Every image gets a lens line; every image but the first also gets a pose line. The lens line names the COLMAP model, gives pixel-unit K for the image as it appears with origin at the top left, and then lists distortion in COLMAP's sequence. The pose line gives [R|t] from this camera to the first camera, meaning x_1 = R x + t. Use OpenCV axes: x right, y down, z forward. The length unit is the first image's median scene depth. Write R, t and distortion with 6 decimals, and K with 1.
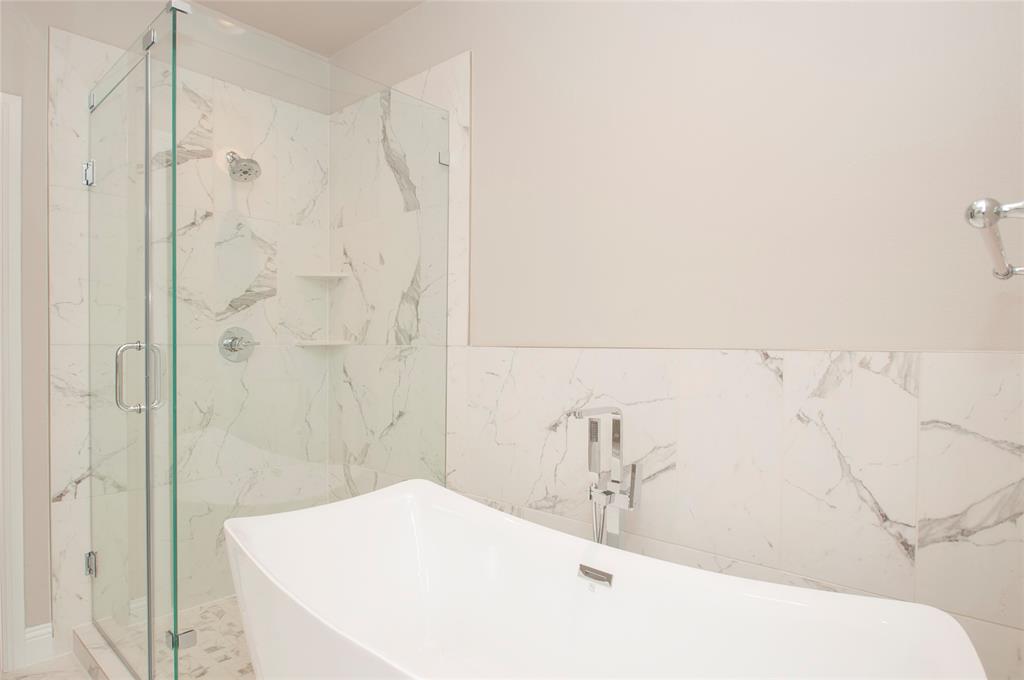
lens RADIAL K [[578.7, 0, 499.7], [0, 578.7, 354.0], [0, 0, 1]] dist [-0.012923, -0.004571]
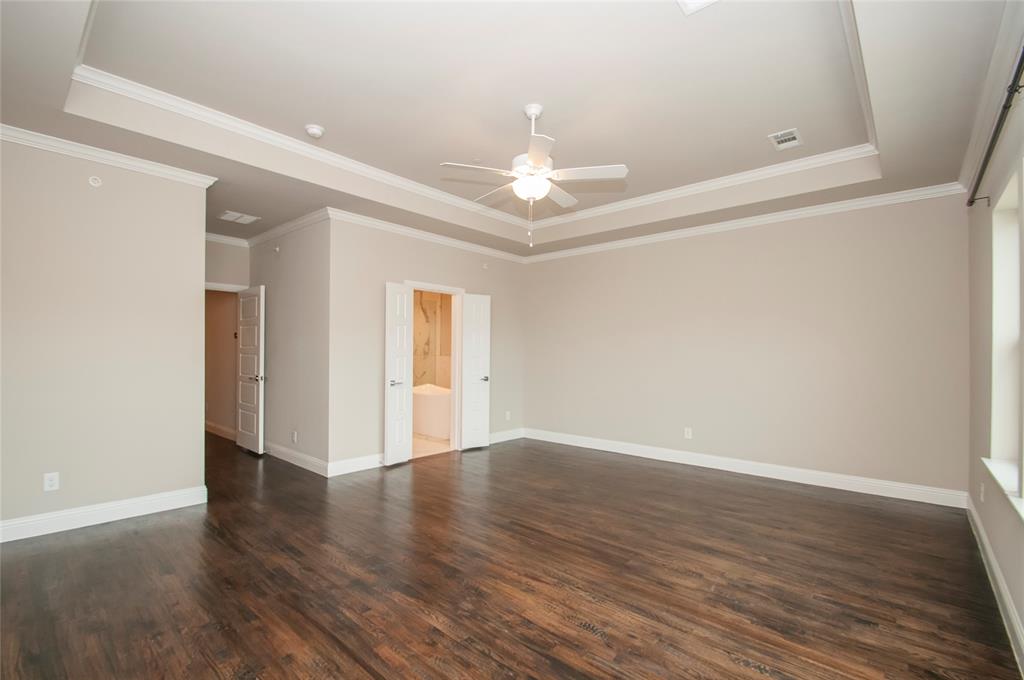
lens RADIAL K [[464.6, 0, 502.9], [0, 464.6, 348.3], [0, 0, 1]] dist [0.005250, -0.002464]
pose [[0.999918, -0.003744, 0.012207, 0.342952], [0.004148, 0.999440, -0.033205, 0.047092], [-0.012076, 0.033253, 0.999374, -2.309600]]
